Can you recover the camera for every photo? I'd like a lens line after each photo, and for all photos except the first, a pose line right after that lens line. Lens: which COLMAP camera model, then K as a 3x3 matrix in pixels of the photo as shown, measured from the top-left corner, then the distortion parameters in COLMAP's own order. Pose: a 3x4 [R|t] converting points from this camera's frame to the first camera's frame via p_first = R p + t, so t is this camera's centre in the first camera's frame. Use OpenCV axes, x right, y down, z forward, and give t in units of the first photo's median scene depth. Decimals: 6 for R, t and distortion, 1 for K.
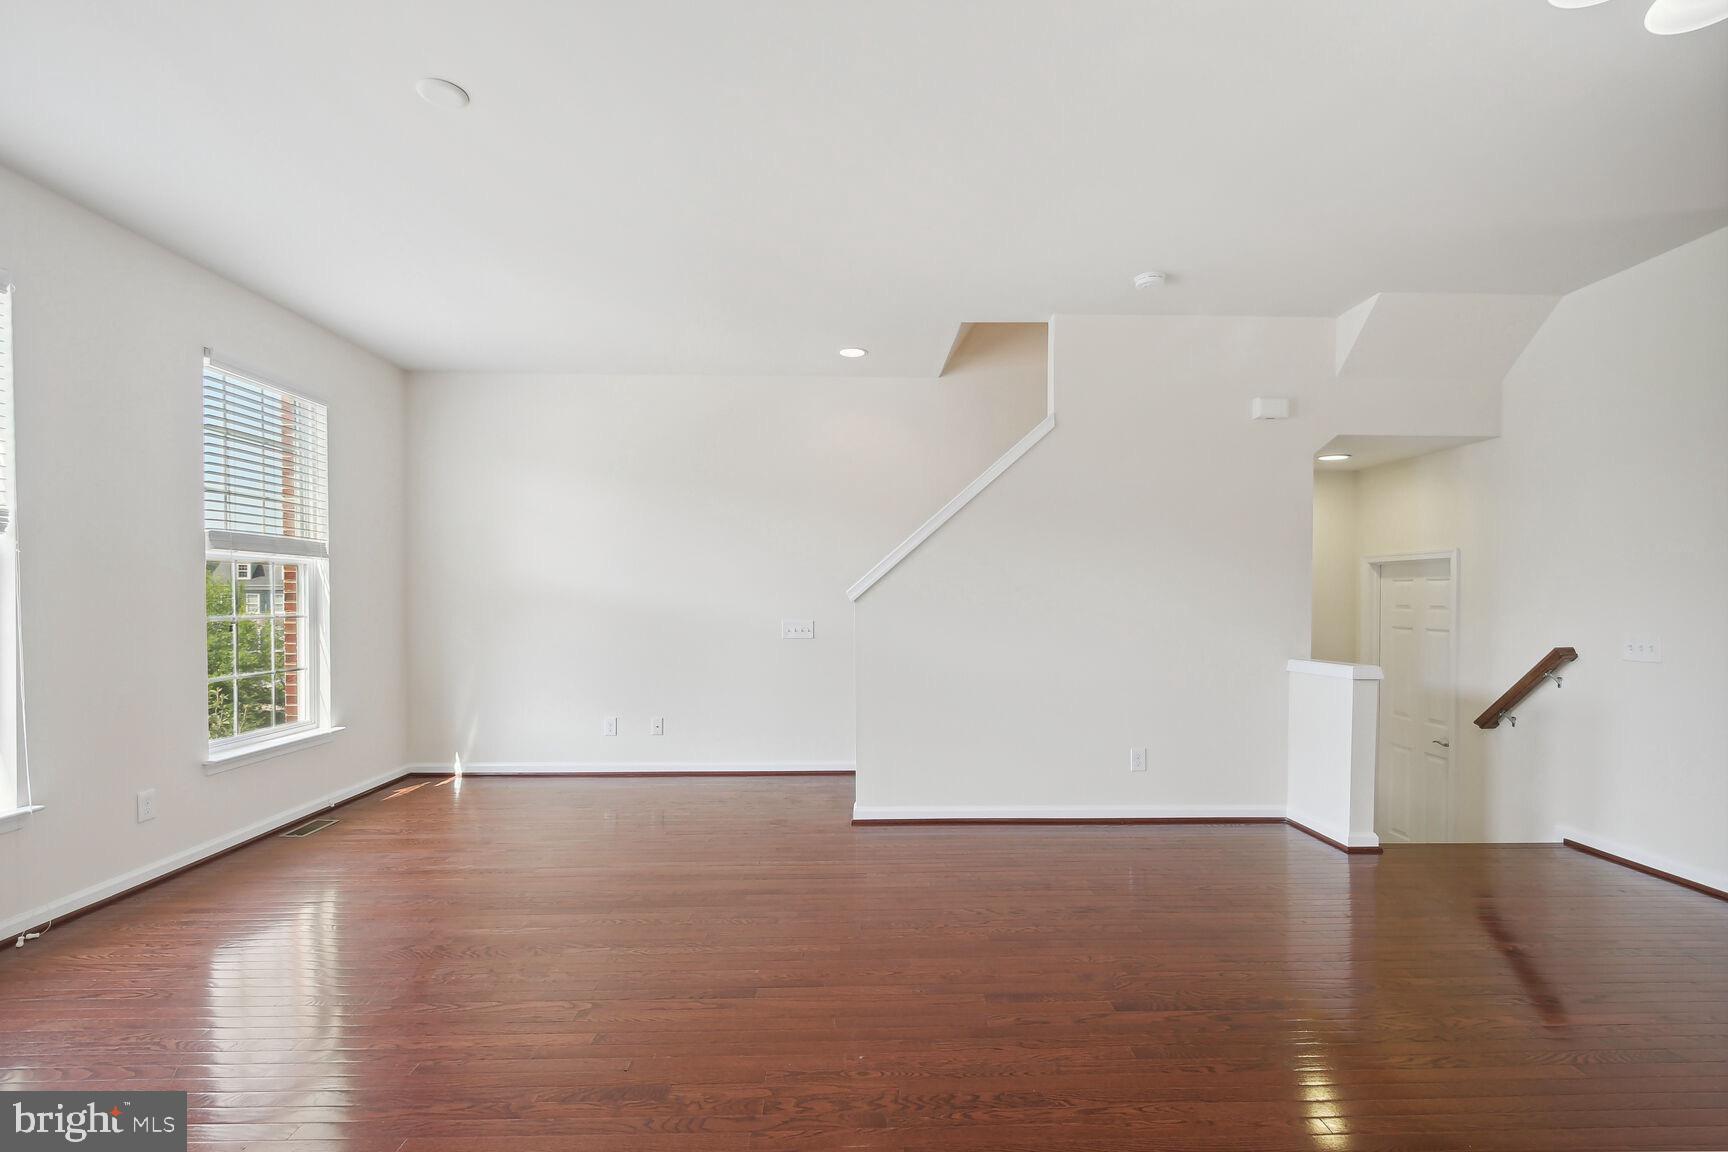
lens RADIAL K [[762.7, 0, 878.3], [0, 762.7, 594.8], [0, 0, 1]] dist [0.002662, -0.002042]
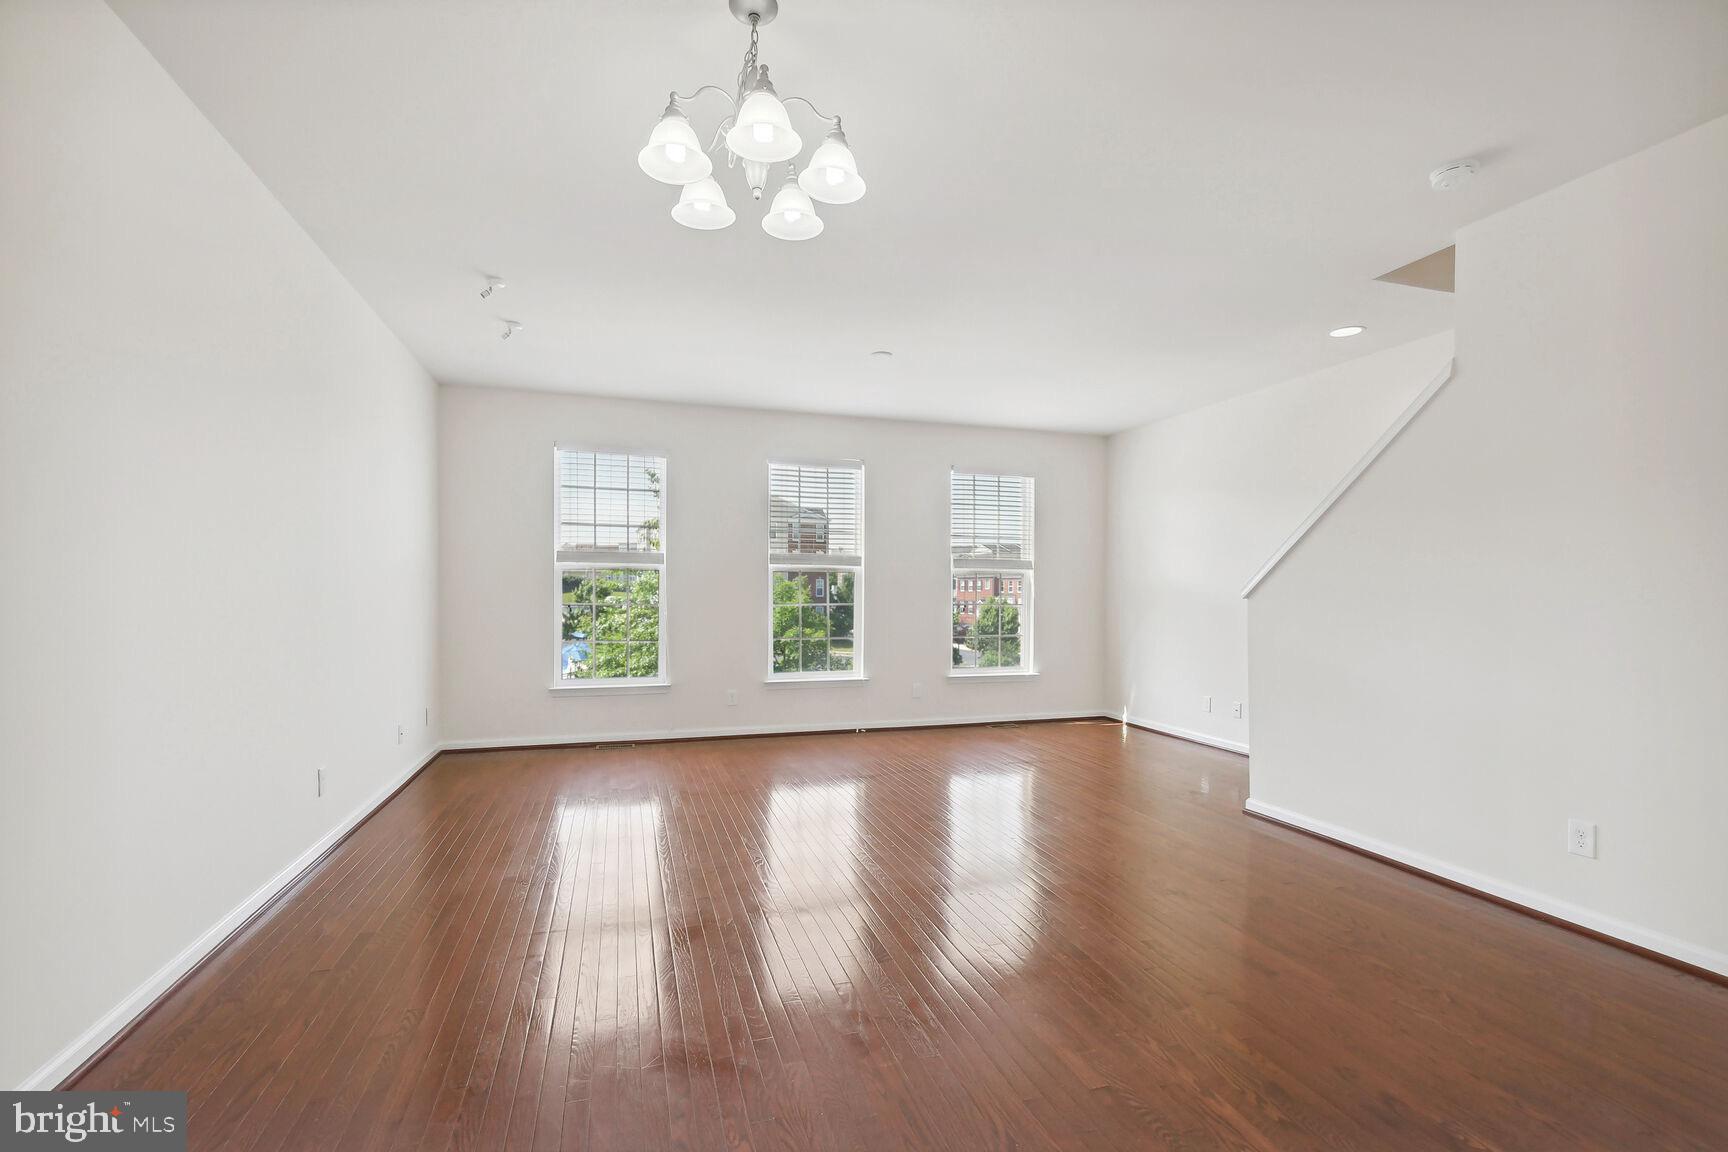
lens RADIAL K [[762.7, 0, 870.4], [0, 762.7, 593.4], [0, 0, 1]] dist [0.002662, -0.002042]
pose [[0.280197, 0.001471, -0.959941, 0.817440], [-0.002243, 0.999997, 0.000878, 0.002664], [0.959940, 0.001907, 0.280199, 0.221150]]
